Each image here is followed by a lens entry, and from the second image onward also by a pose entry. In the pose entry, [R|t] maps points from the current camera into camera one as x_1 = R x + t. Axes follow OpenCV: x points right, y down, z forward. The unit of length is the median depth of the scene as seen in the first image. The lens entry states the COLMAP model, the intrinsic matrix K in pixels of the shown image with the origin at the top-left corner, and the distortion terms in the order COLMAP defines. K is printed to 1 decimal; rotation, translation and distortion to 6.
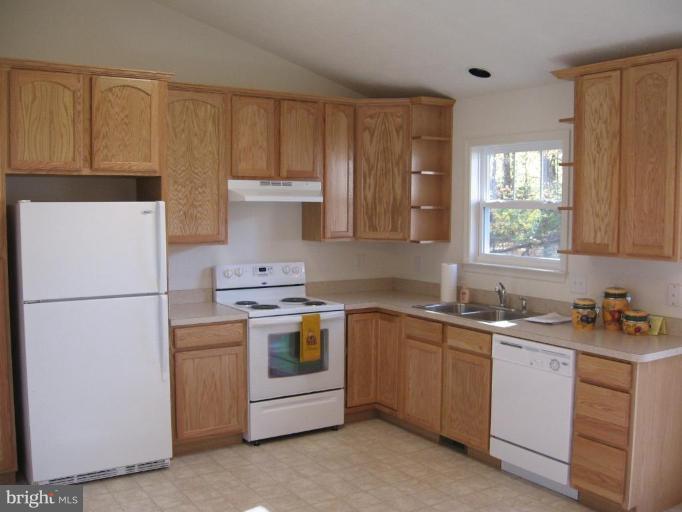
lens RADIAL K [[714.5, 0, 349.5], [0, 714.5, 258.7], [0, 0, 1]] dist [-0.133079, 0.064566]
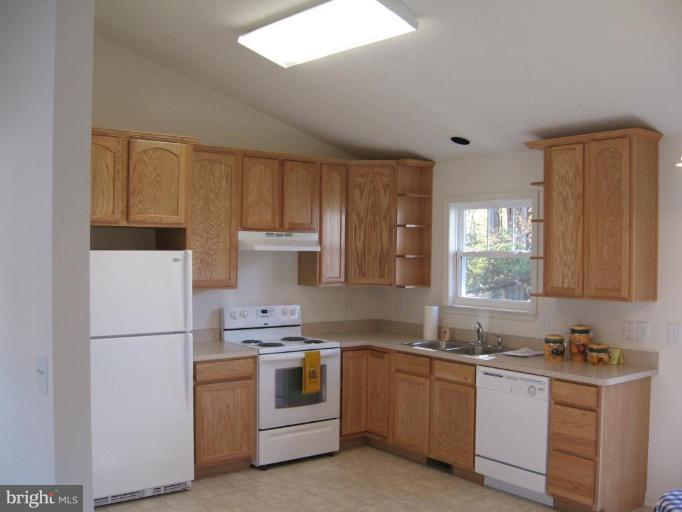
lens RADIAL K [[714.5, 0, 349.5], [0, 714.5, 258.7], [0, 0, 1]] dist [-0.133079, 0.064566]
pose [[0.996893, 0.004058, 0.078669, -0.092064], [0.000963, 0.997970, -0.063685, 0.004627], [-0.078768, 0.063563, 0.994865, -0.141034]]
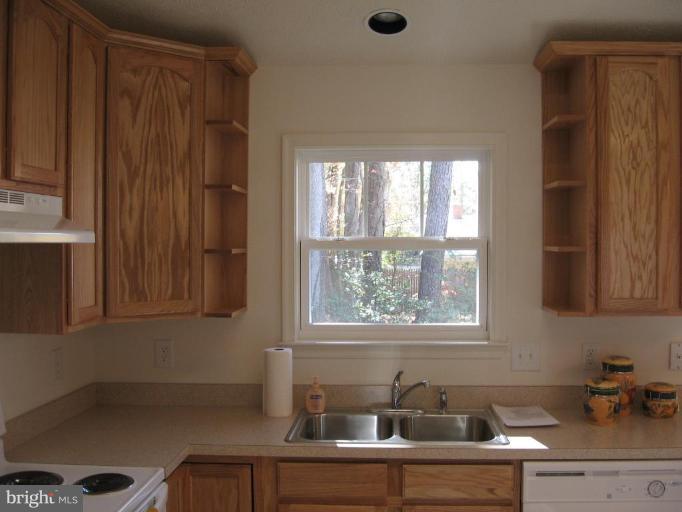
lens RADIAL K [[714.5, 0, 349.5], [0, 714.5, 258.7], [0, 0, 1]] dist [-0.133079, 0.064566]
pose [[0.594494, -0.024187, 0.803737, -0.330935], [0.067508, 0.997520, -0.019914, -0.058505], [-0.801262, 0.066098, 0.594652, 0.716683]]
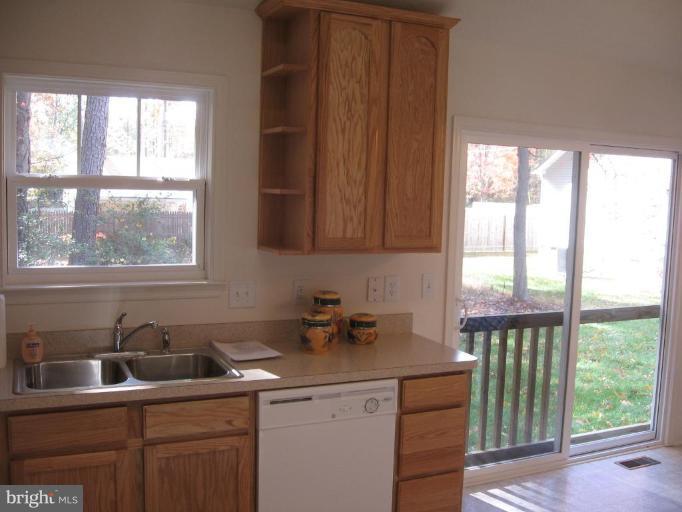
lens RADIAL K [[714.5, 0, 349.5], [0, 714.5, 258.7], [0, 0, 1]] dist [-0.133079, 0.064566]
pose [[0.140245, -0.098490, 0.985206, -0.372540], [0.049187, 0.994505, 0.092417, -0.062968], [-0.988894, 0.035498, 0.144319, 0.781459]]
